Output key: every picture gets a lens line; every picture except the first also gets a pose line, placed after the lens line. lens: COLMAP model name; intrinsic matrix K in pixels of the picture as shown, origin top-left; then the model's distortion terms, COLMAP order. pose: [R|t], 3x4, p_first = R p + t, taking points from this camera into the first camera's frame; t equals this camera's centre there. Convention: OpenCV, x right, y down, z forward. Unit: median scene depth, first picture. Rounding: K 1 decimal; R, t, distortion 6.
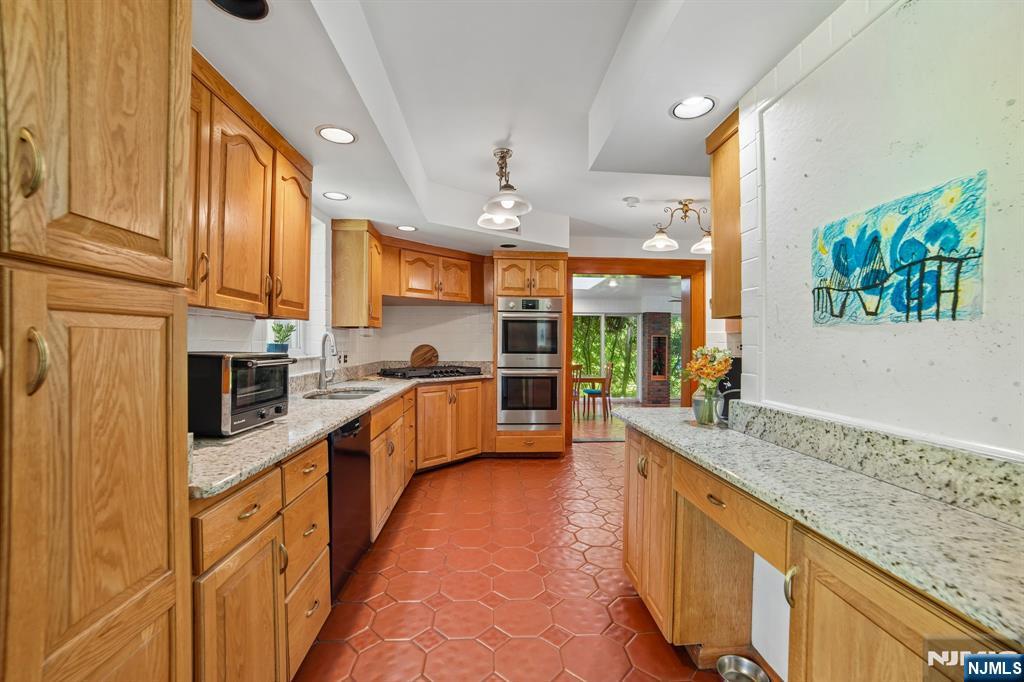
lens RADIAL K [[415.6, 0, 512.0], [0, 415.6, 341.0], [0, 0, 1]] dist [-0.076857, 0.028369]
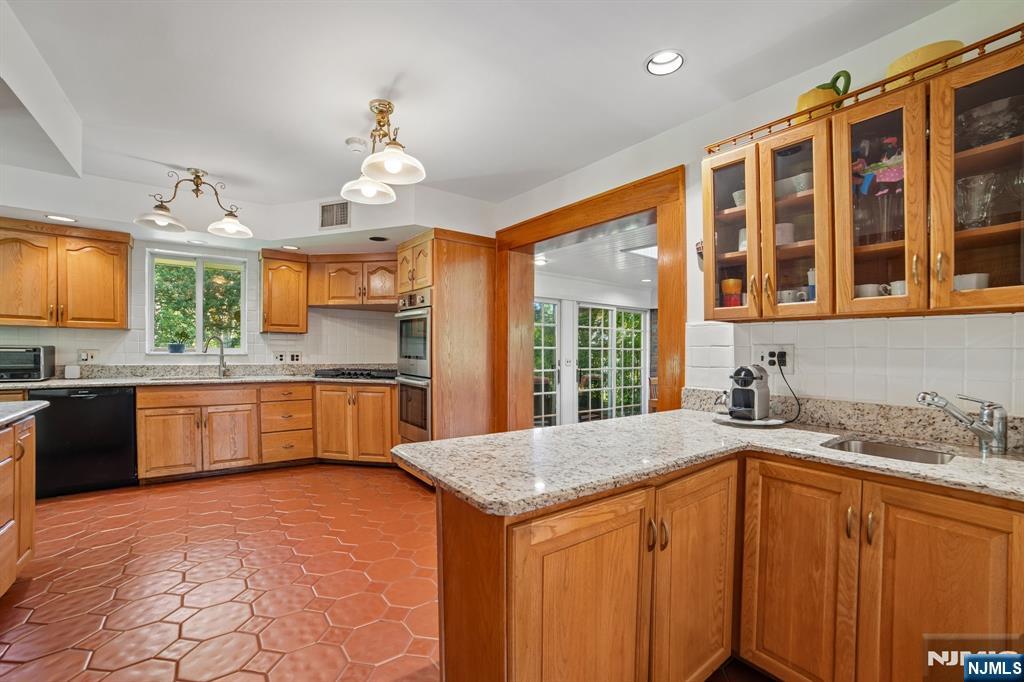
lens RADIAL K [[415.6, 0, 512.0], [0, 415.6, 341.0], [0, 0, 1]] dist [-0.076857, 0.028369]
pose [[0.565821, 0.001010, -0.824528, 0.926132], [-0.004185, 0.999990, -0.001647, -0.007215], [0.824518, 0.004382, 0.565819, 0.754686]]
